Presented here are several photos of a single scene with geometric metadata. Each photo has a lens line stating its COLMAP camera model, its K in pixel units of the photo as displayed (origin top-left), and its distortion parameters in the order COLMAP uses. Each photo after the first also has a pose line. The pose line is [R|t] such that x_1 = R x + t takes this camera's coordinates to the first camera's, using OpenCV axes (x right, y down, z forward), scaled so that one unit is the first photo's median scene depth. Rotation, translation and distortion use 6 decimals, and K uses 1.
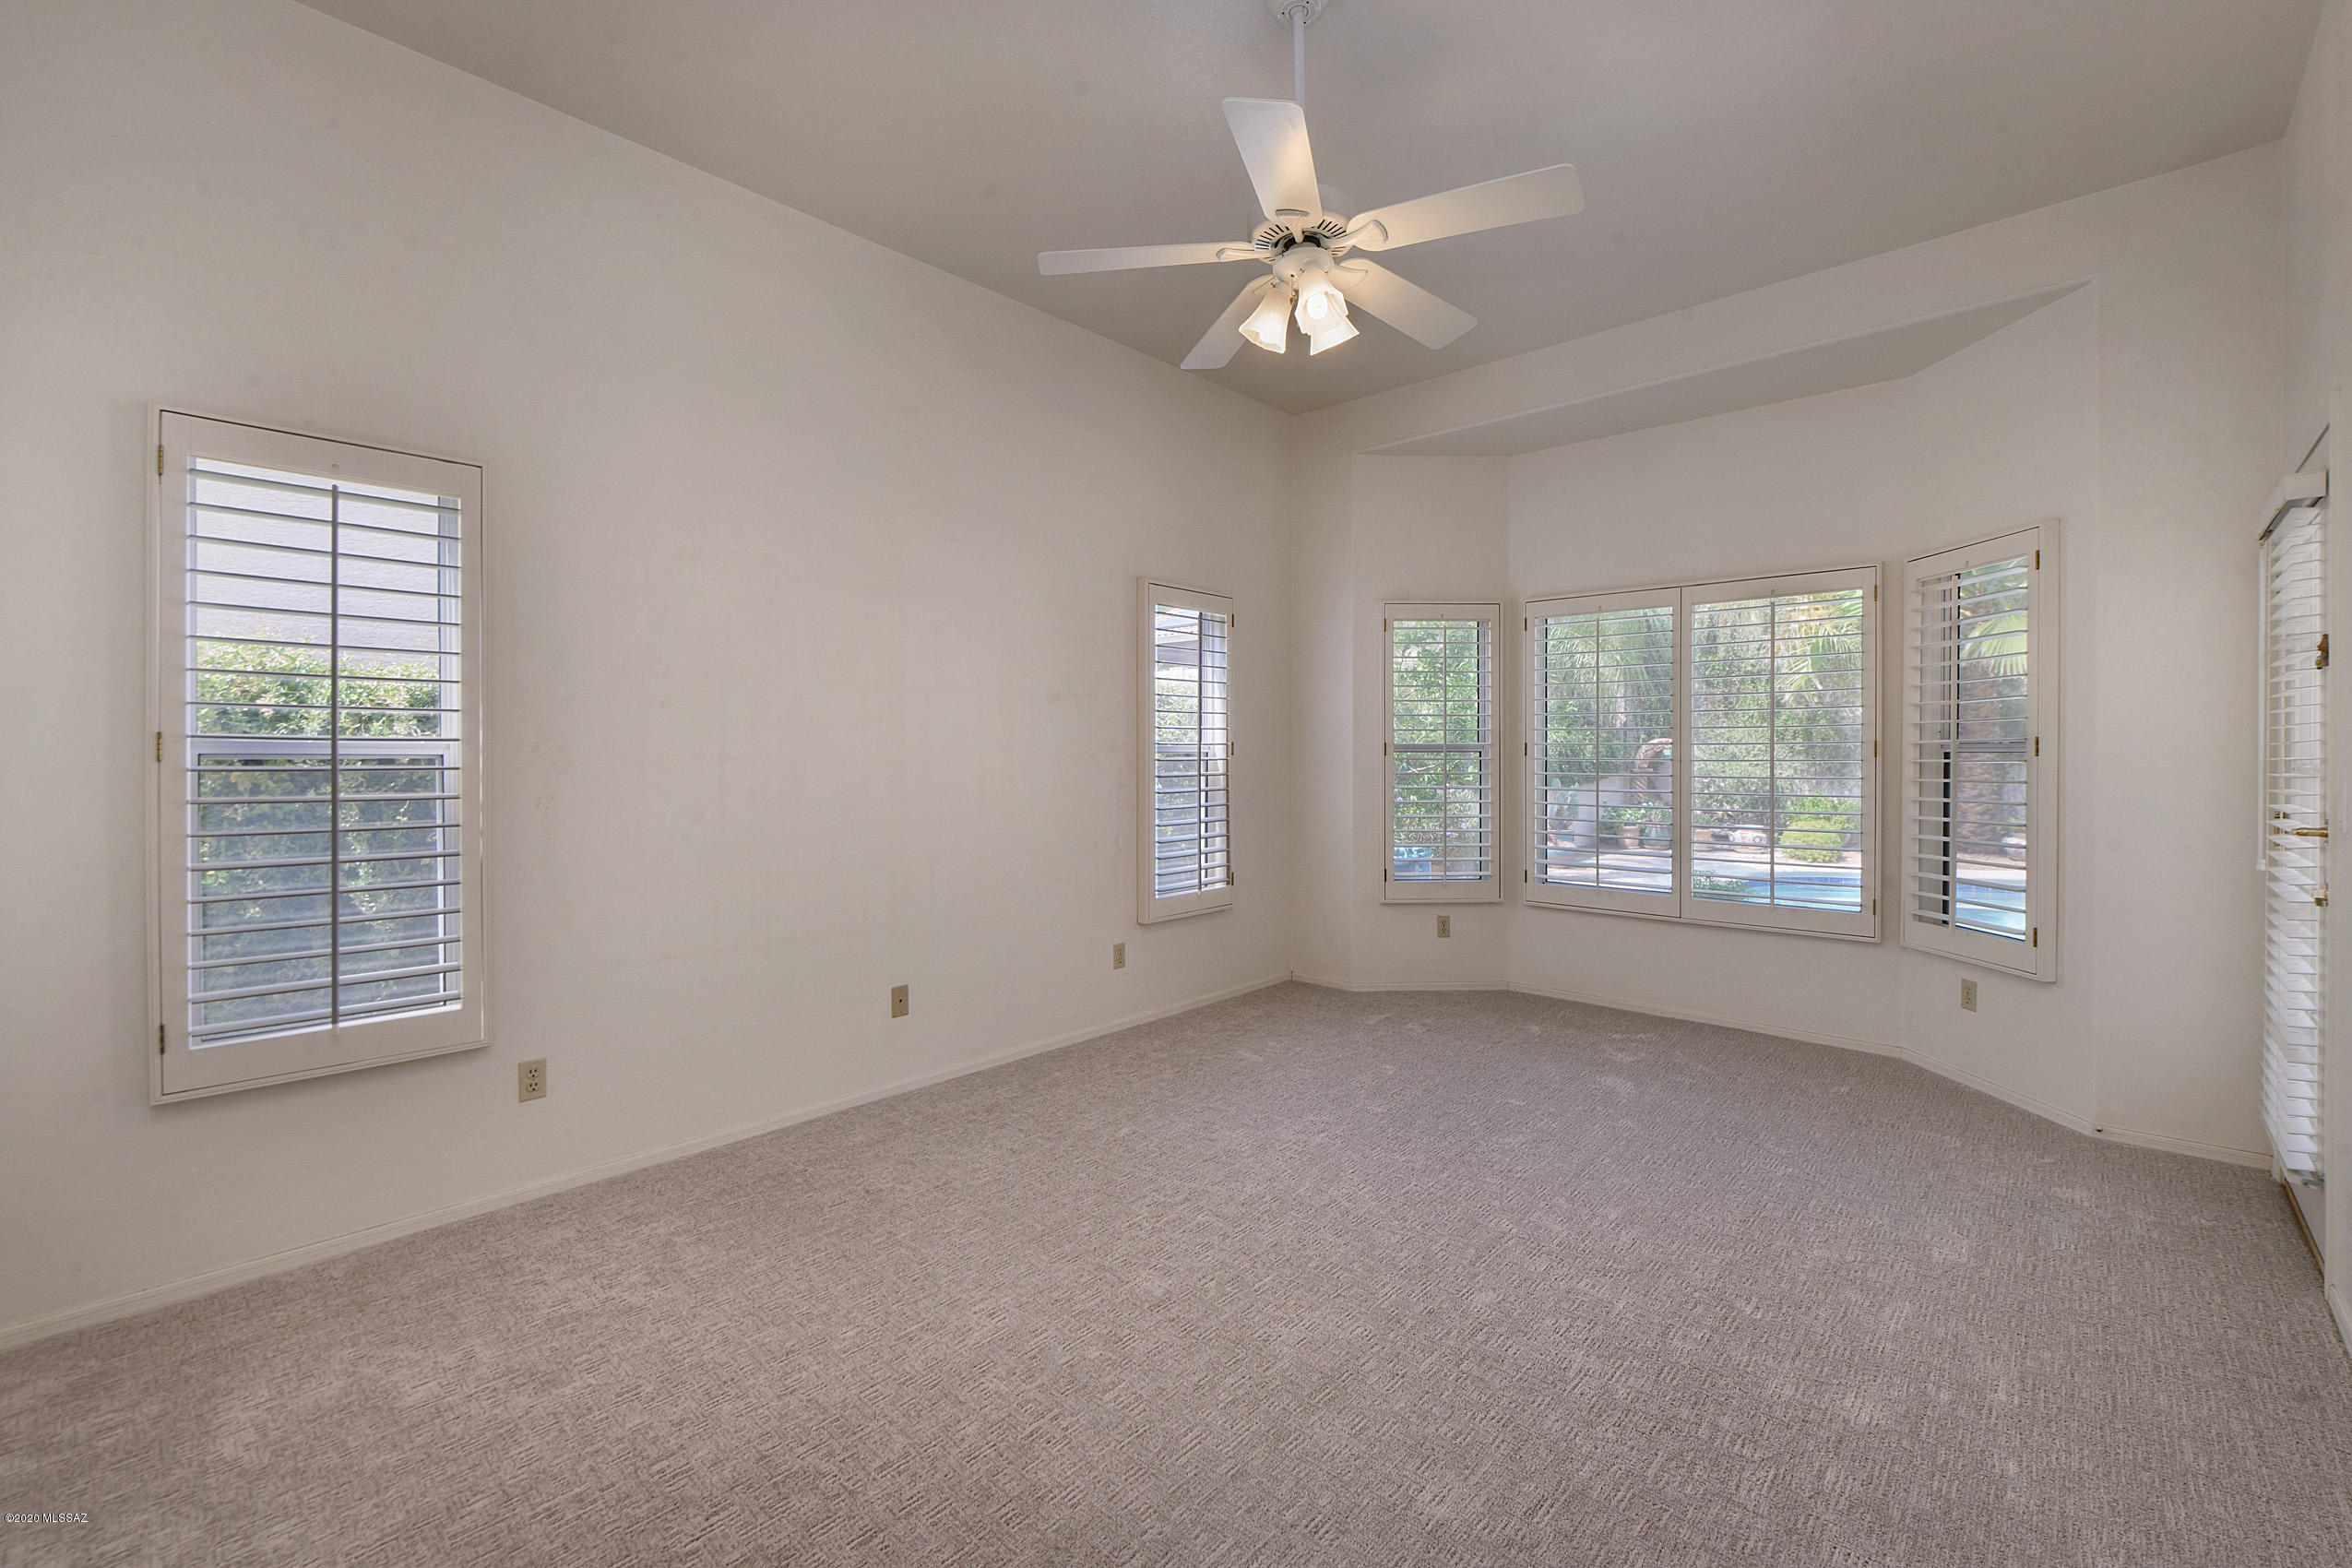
lens RADIAL K [[1001.8, 0, 1169.4], [0, 1001.8, 750.3], [0, 0, 1]] dist [-0.000401, -0.000060]
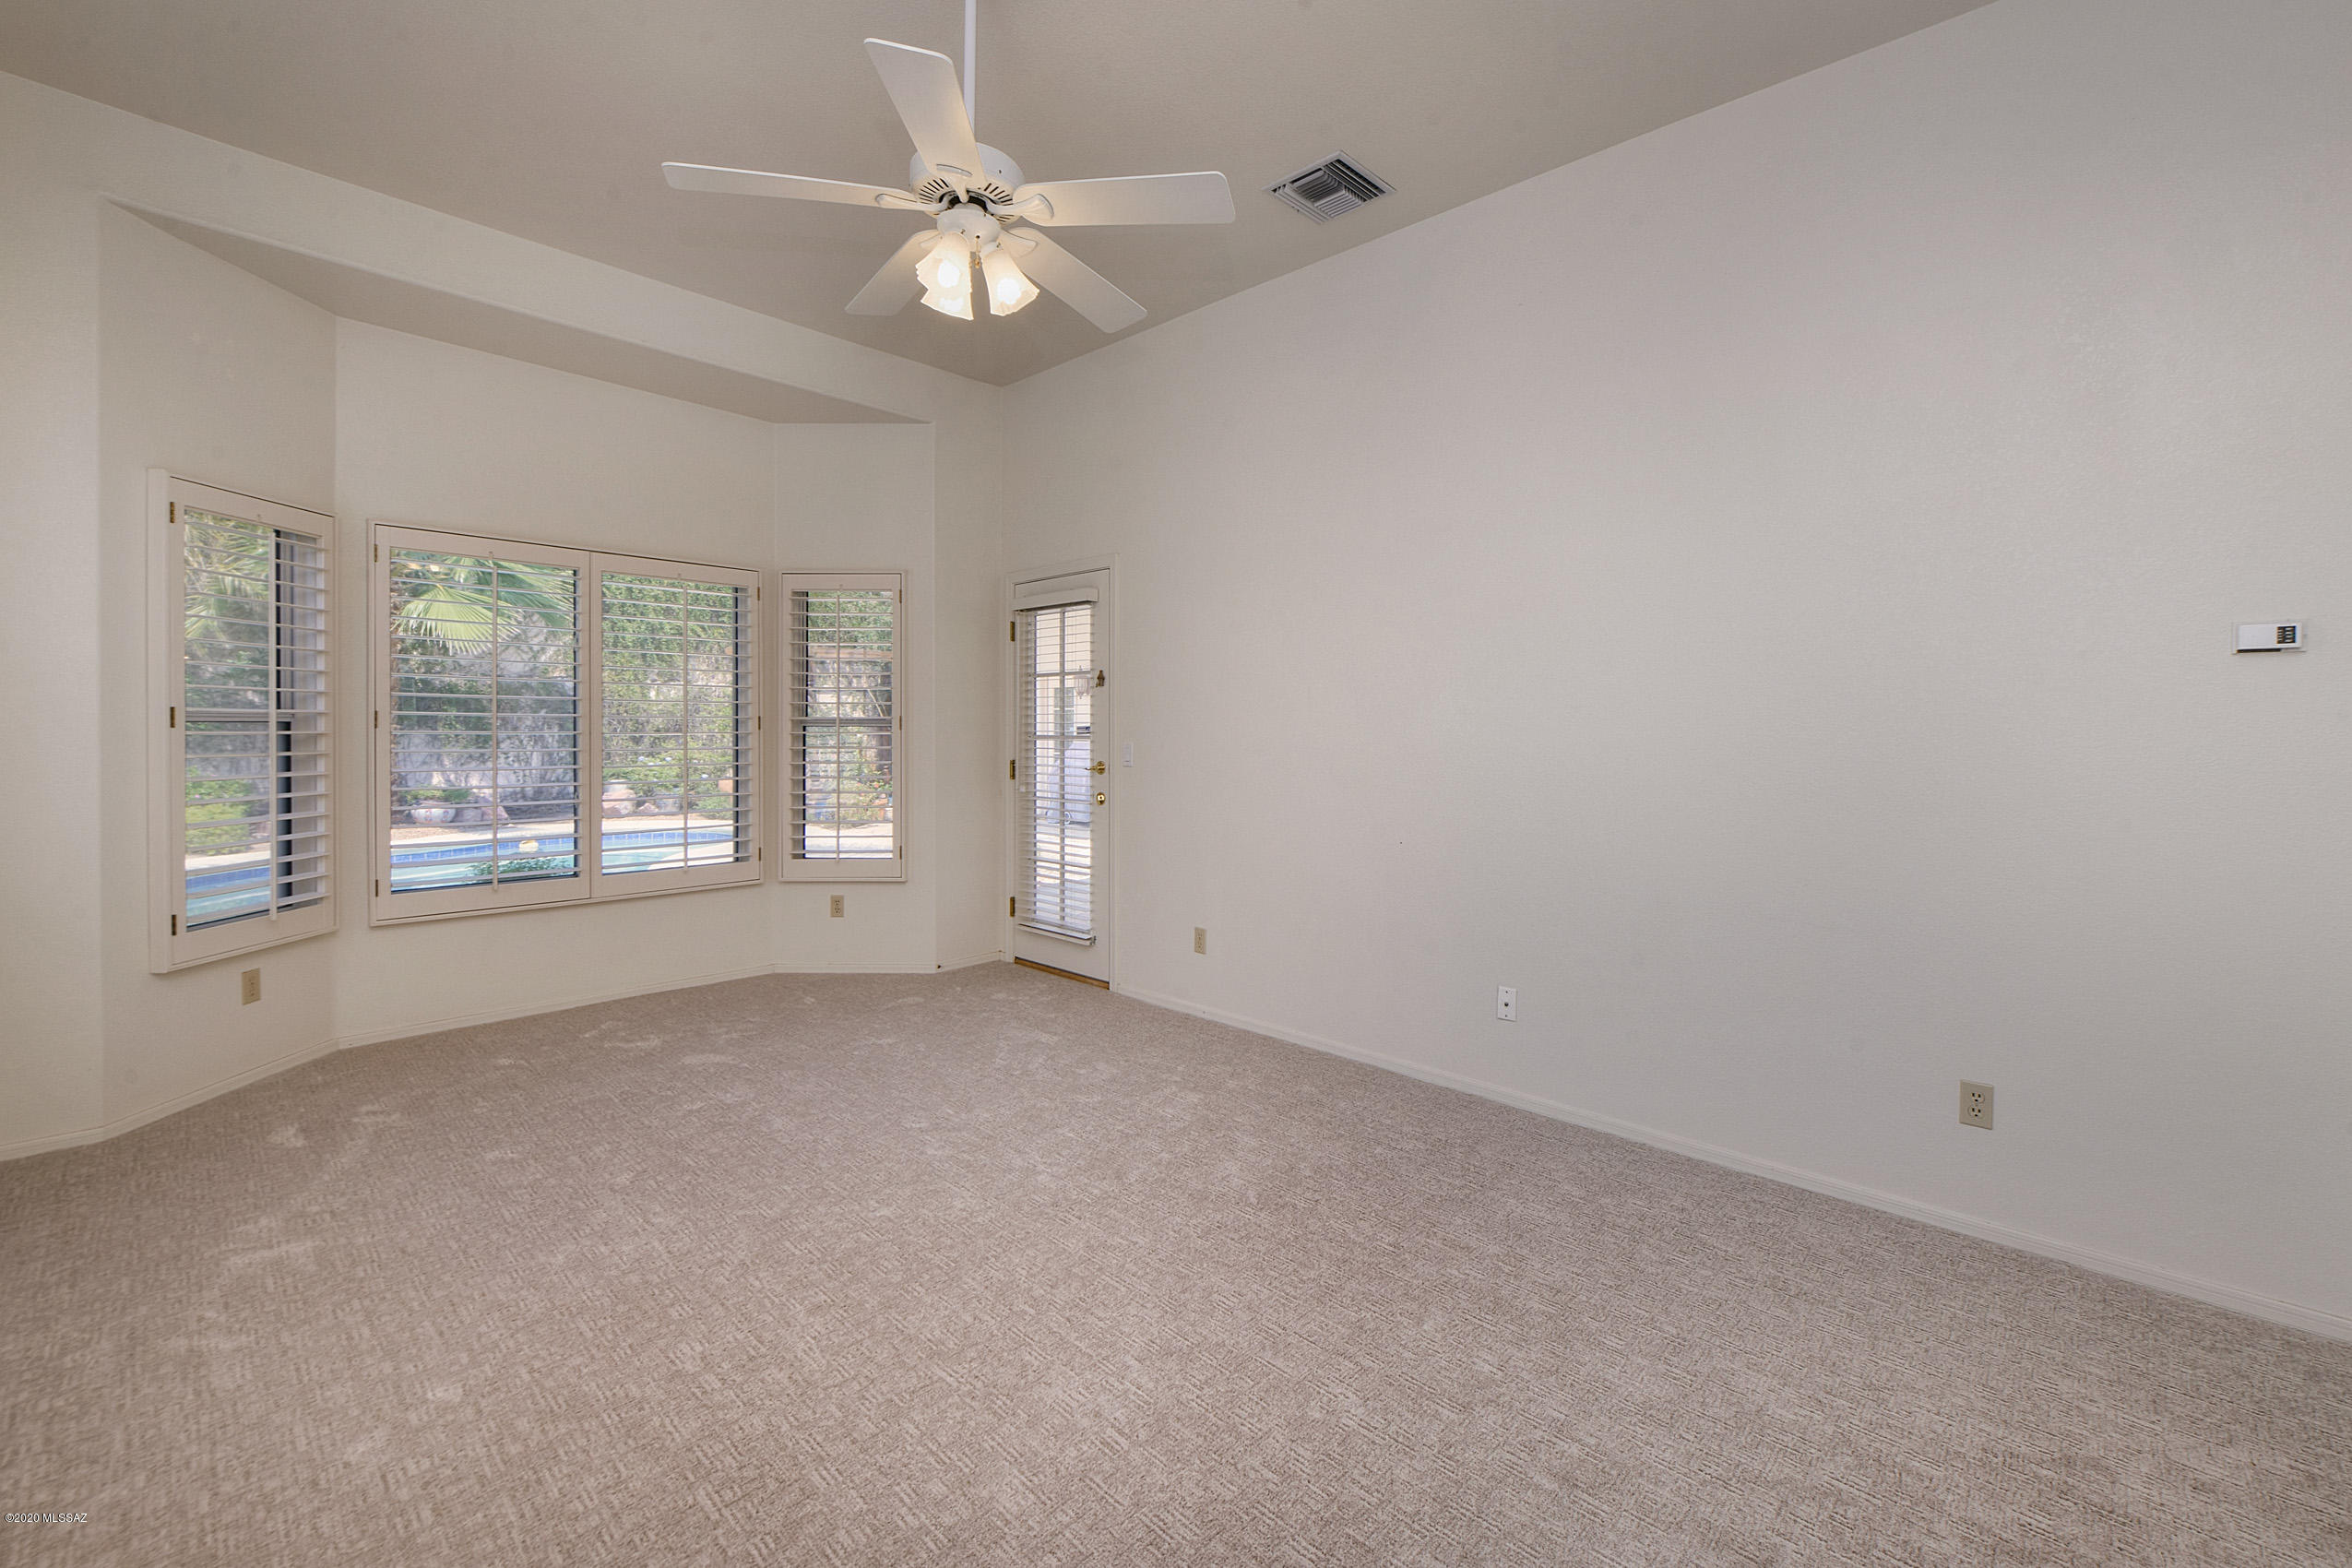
lens RADIAL K [[1001.8, 0, 1169.4], [0, 1001.8, 750.3], [0, 0, 1]] dist [-0.000401, -0.000060]
pose [[0.000870, -0.022831, 0.999739, -0.637084], [-0.004576, 0.999729, 0.022834, -0.002187], [-0.999989, -0.004595, 0.000765, 0.621254]]
